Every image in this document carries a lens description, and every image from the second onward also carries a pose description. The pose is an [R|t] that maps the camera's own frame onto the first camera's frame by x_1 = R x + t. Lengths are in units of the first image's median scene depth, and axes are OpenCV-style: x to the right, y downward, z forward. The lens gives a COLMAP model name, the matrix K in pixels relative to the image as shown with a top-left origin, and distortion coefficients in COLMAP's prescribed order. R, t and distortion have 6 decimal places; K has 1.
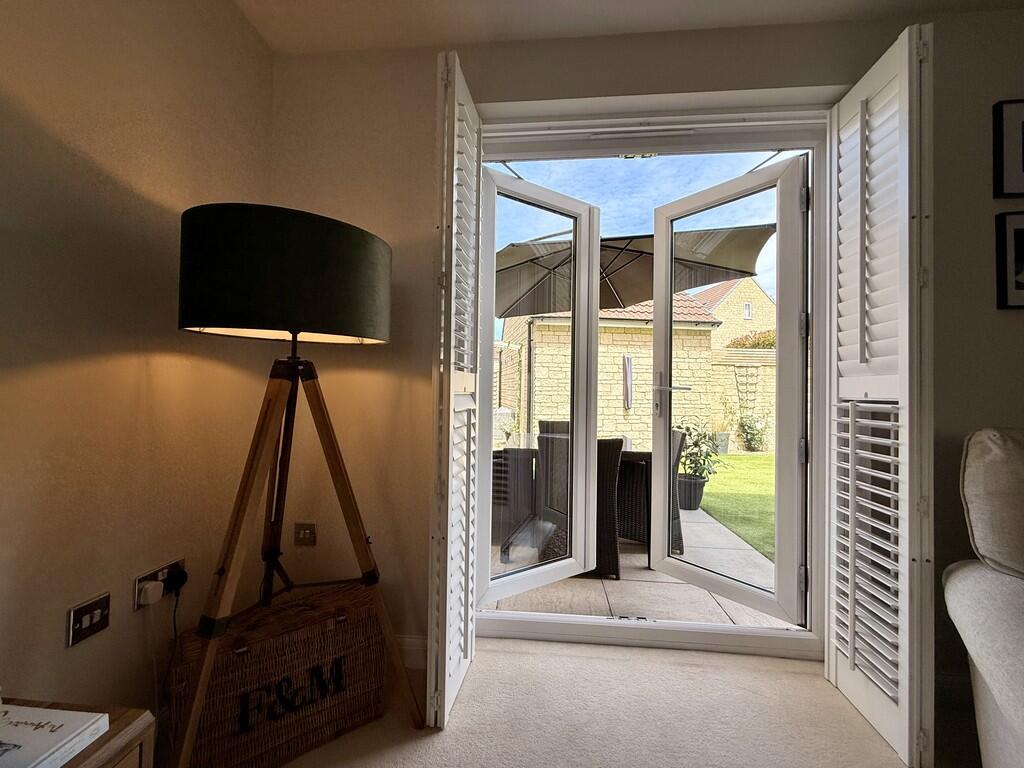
lens RADIAL K [[408.7, 0, 512.7], [0, 408.7, 380.4], [0, 0, 1]] dist [-0.014379, -0.000110]
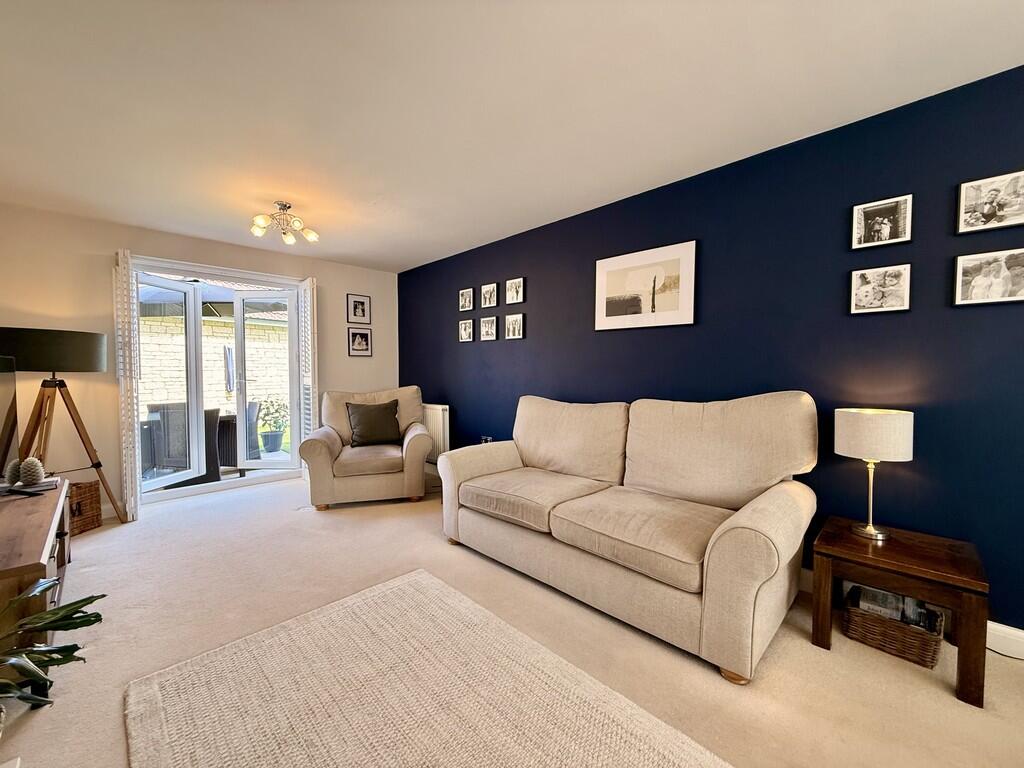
lens RADIAL K [[408.7, 0, 508.4], [0, 408.7, 381.2], [0, 0, 1]] dist [-0.014379, -0.000110]
pose [[0.657739, -0.036728, 0.752350, -0.289768], [-0.003140, 0.998668, 0.051498, -0.090255], [-0.753239, -0.036235, 0.656748, -1.374666]]
